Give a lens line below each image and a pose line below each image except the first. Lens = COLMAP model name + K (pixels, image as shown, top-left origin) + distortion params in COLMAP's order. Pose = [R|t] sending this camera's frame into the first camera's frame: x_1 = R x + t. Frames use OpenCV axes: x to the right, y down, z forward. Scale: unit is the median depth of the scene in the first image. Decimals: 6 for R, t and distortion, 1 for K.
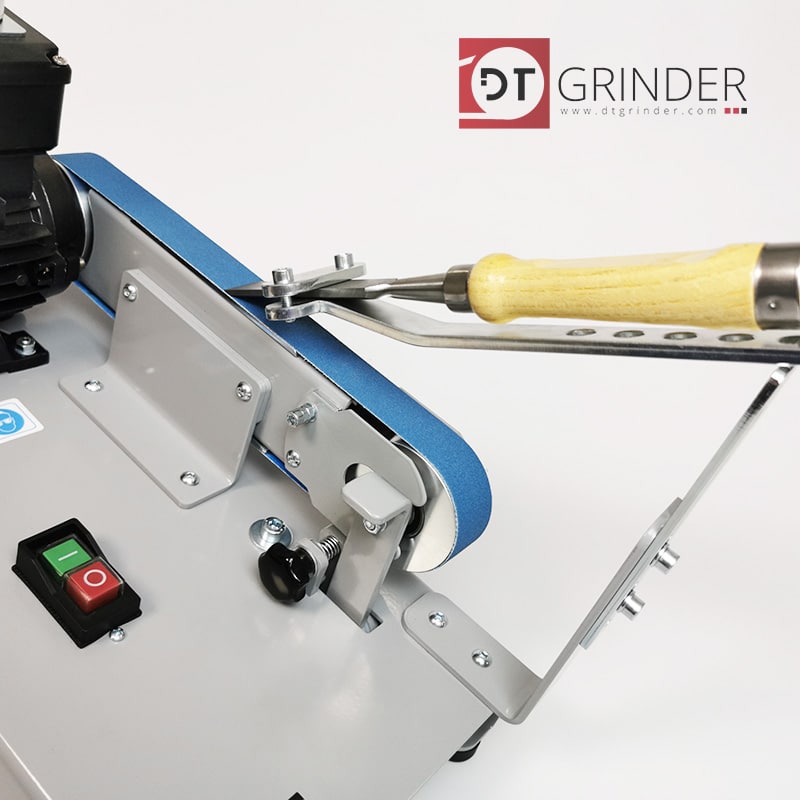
lens RADIAL K [[818.6, 0, 400.0], [0, 818.6, 400.0], [0, 0, 1]] dist [-0.001237, 0.006488]
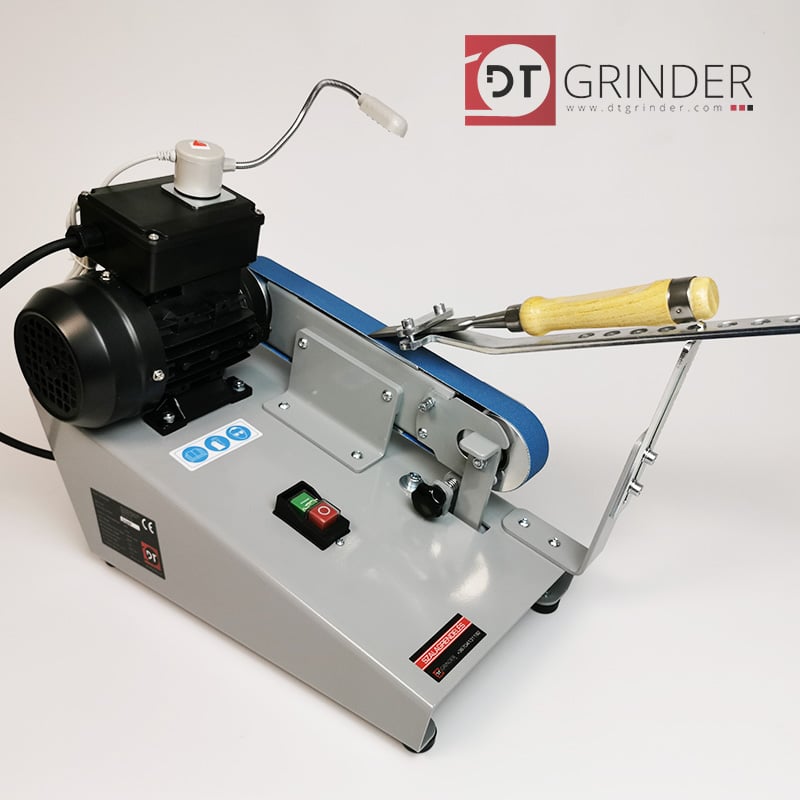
lens RADIAL K [[893.3, 0, 400.0], [0, 893.3, 400.0], [0, 0, 1]] dist [-0.016863, -0.016688]
pose [[0.991845, -0.120617, -0.041165, -0.098292], [0.119659, 0.992500, -0.024998, 0.047162], [0.043871, 0.019868, 0.998840, -0.797650]]
